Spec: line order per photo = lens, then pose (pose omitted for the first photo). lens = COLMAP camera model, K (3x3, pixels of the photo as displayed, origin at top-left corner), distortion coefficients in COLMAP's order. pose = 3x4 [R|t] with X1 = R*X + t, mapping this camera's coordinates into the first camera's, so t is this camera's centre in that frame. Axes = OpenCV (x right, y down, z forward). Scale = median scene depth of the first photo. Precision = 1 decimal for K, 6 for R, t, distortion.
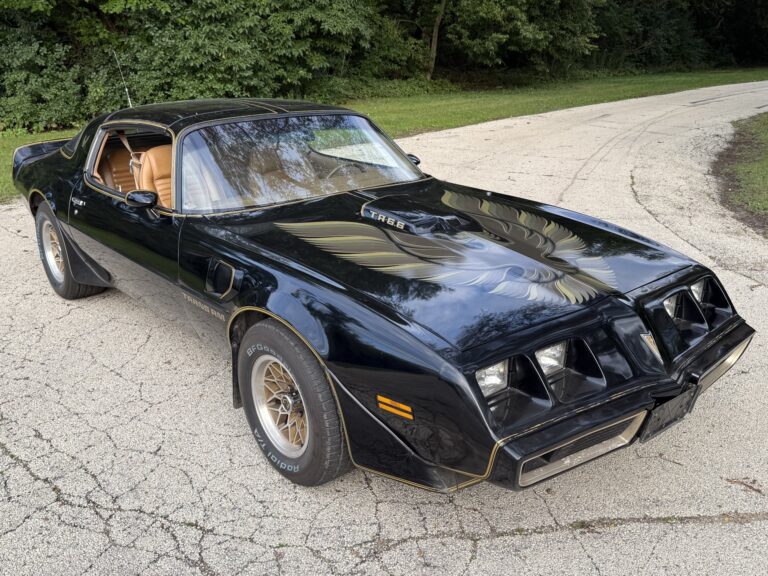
lens RADIAL K [[710.6, 0, 378.5], [0, 710.6, 287.3], [0, 0, 1]] dist [0.199463, -0.451491]
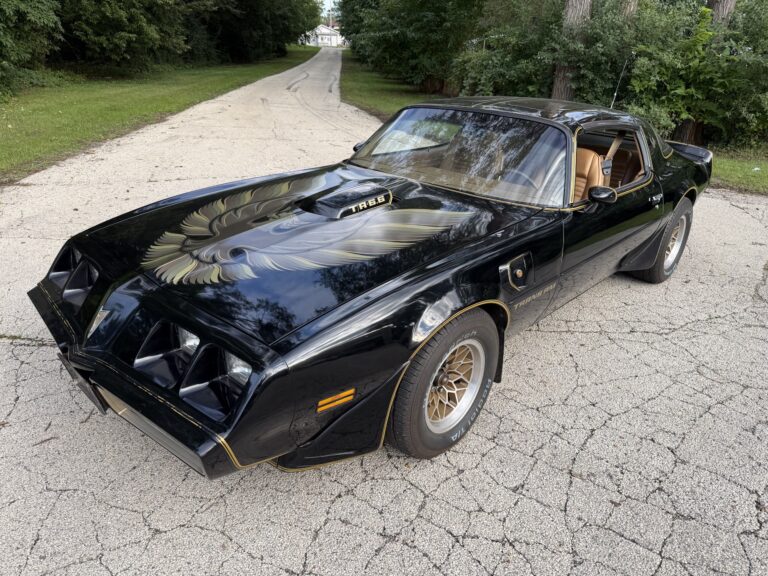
lens RADIAL K [[553.5, 0, 383.8], [0, 553.5, 289.6], [0, 0, 1]] dist [-0.001756, -0.004400]
pose [[0.717696, -0.249350, 0.650183, -0.352912], [0.187859, 0.968403, 0.164023, -0.024947], [-0.670538, 0.004424, 0.741862, 0.097572]]
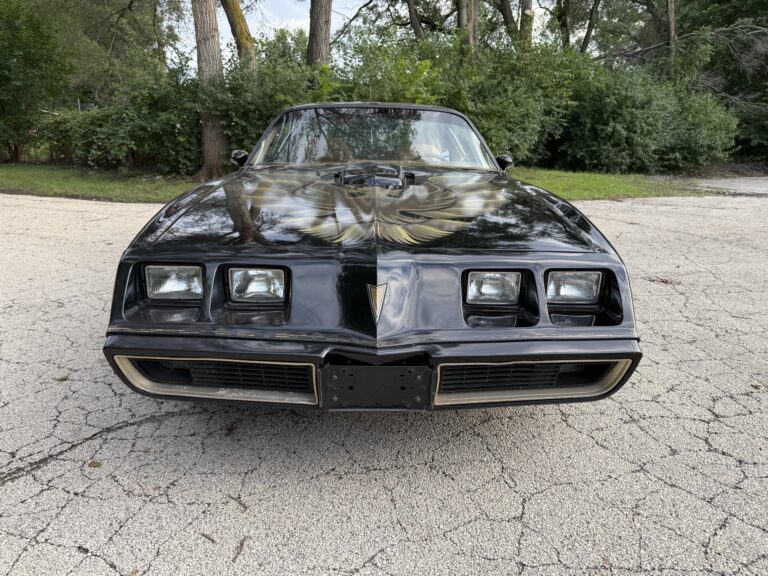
lens RADIAL K [[528.1, 0, 384.1], [0, 528.1, 300.4], [0, 0, 1]] dist [0.072752, -0.091775]
pose [[0.027270, -0.290222, 0.956571, -0.420137], [0.308393, 0.912692, 0.268118, -0.037443], [-0.950868, 0.287688, 0.114392, 0.249102]]
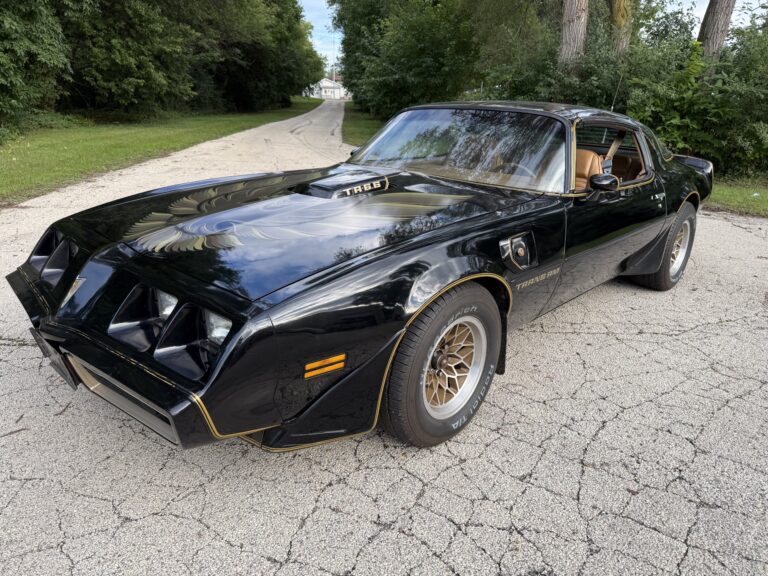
lens RADIAL K [[553.9, 0, 385.4], [0, 553.9, 285.4], [0, 0, 1]] dist [-0.005320, -0.000289]
pose [[0.717646, -0.193713, 0.668924, -0.350030], [0.192470, 0.978292, 0.076813, -0.003035], [-0.669283, 0.073623, 0.739351, 0.103476]]
